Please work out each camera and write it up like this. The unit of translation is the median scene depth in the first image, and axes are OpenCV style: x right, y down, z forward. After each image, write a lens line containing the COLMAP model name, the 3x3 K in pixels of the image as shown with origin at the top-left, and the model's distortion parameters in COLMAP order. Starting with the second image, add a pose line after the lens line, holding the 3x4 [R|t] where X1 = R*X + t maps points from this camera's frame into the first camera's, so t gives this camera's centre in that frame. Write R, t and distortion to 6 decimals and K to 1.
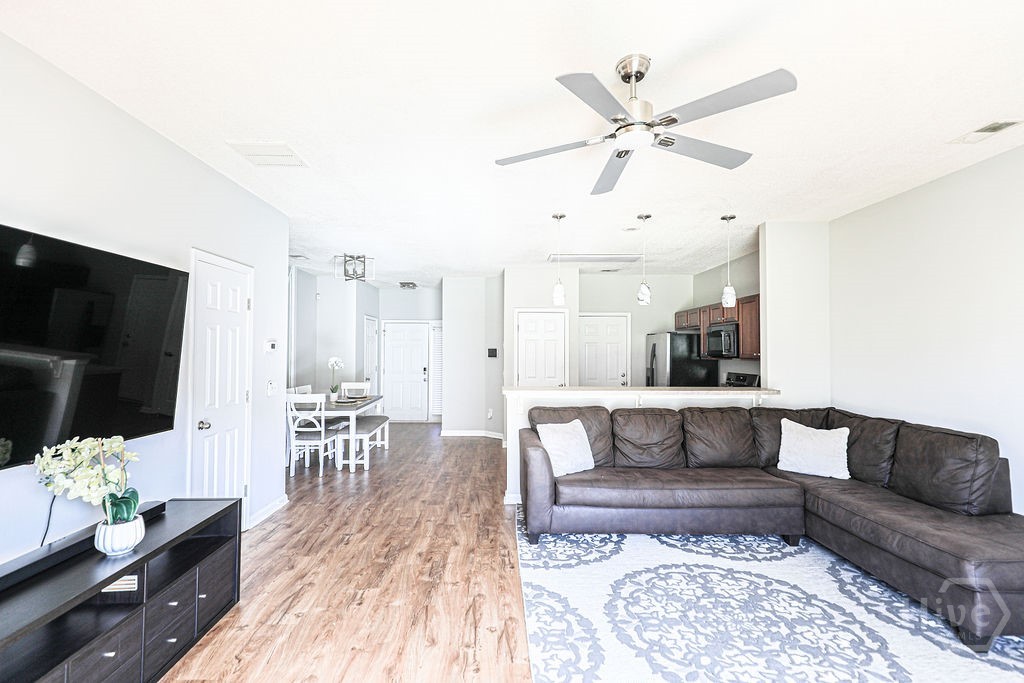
lens RADIAL K [[460.5, 0, 512.0], [0, 460.5, 341.5], [0, 0, 1]] dist [0.002457, 0.000572]
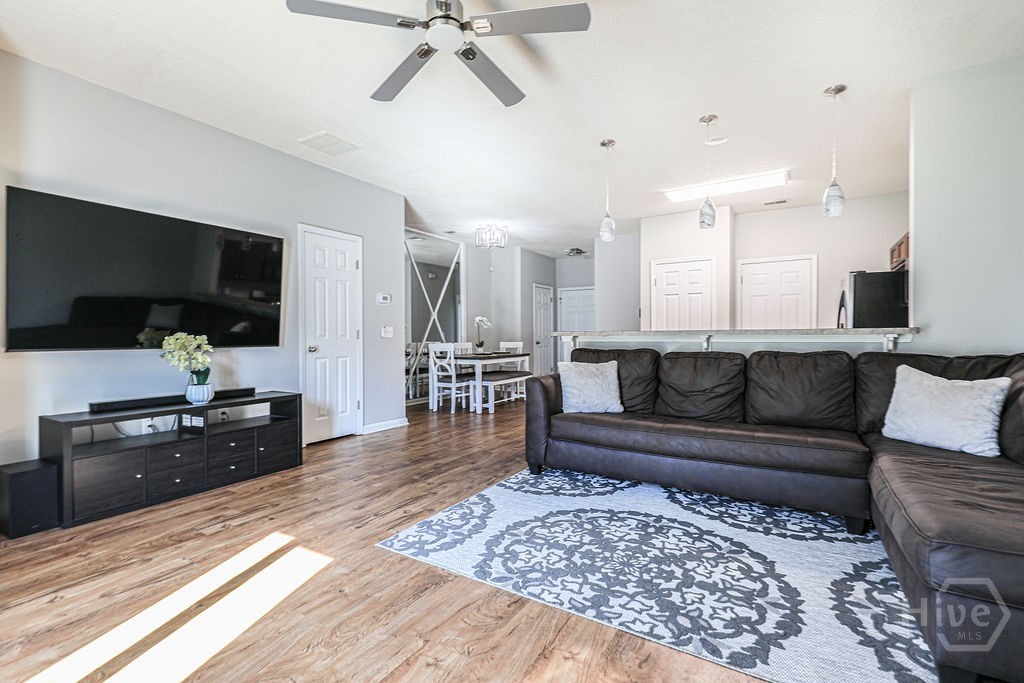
lens RADIAL K [[468.1, 0, 512.0], [0, 468.1, 341.5], [0, 0, 1]] dist [0.000621, -0.000184]
pose [[0.837332, -0.001924, -0.546692, 0.595538], [0.019580, 0.999458, 0.026472, 0.125560], [0.546345, -0.032870, 0.836915, 0.127899]]
